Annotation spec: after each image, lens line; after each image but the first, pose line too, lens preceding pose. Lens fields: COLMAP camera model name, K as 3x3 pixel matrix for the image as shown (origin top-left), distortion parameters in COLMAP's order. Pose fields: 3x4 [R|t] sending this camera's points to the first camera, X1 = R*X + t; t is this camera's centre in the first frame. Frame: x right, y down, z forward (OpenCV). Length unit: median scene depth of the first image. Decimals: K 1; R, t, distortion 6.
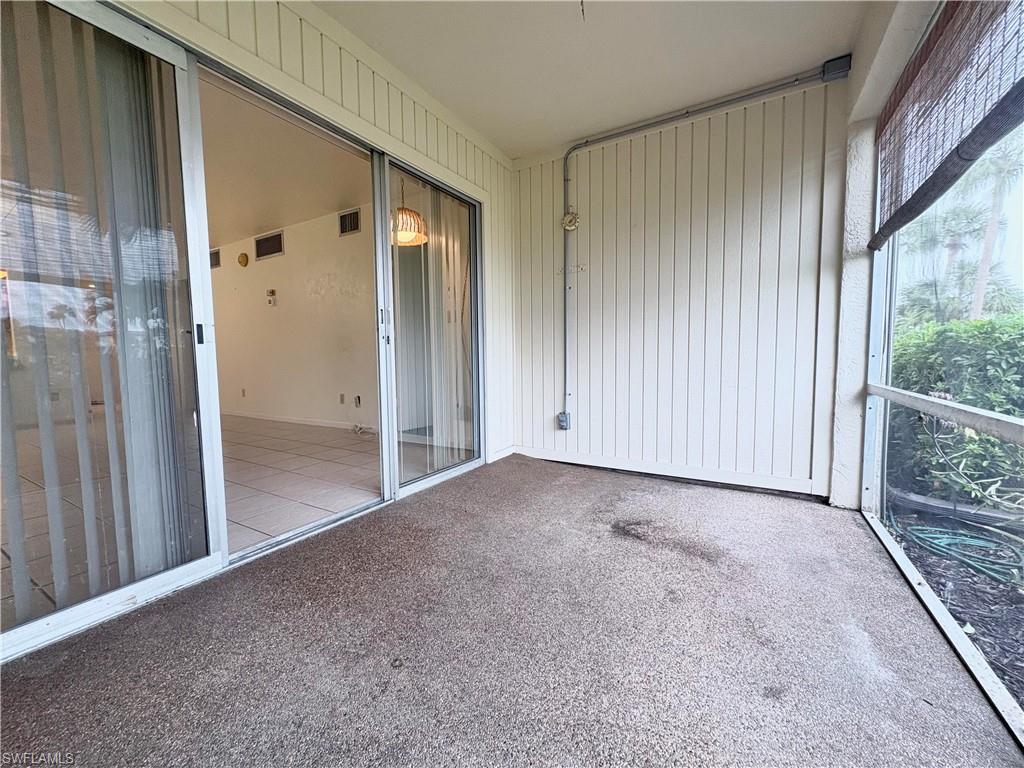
lens RADIAL K [[408.0, 0, 513.4], [0, 408.0, 384.2], [0, 0, 1]] dist [0.001921, 0.000069]
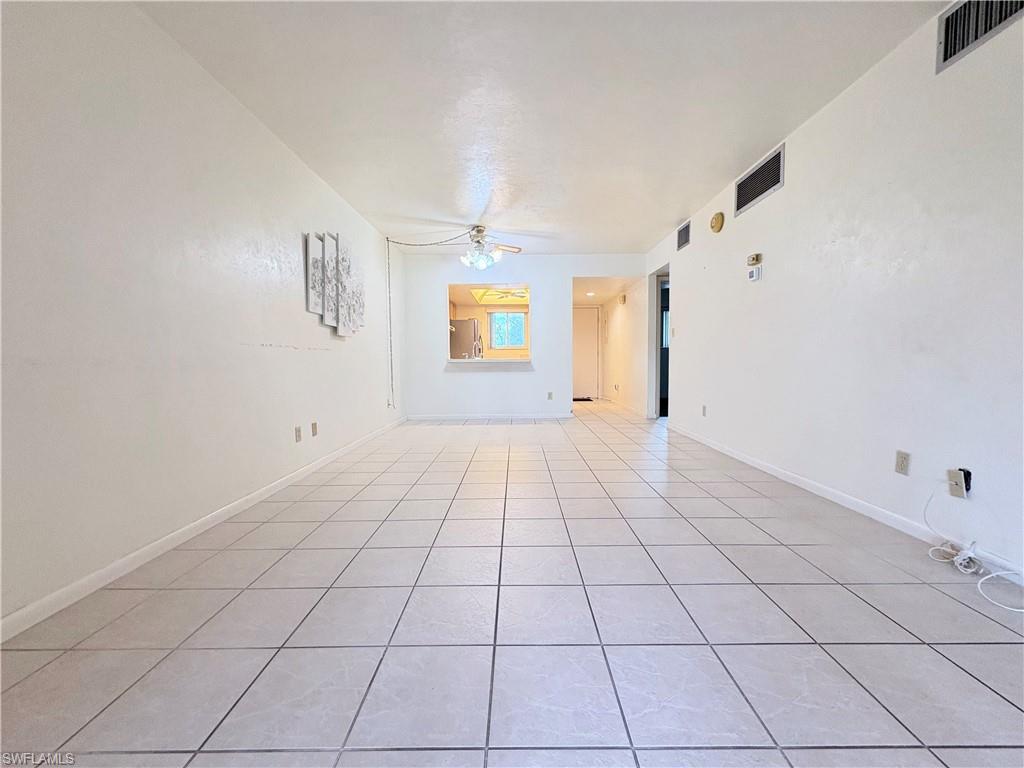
lens RADIAL K [[408.0, 0, 514.4], [0, 408.0, 382.1], [0, 0, 1]] dist [0.001921, 0.000069]
pose [[0.509684, 0.060162, -0.858256, -0.237973], [-0.066126, 0.997341, 0.030643, -0.032607], [0.857817, 0.041134, 0.512307, 0.380361]]
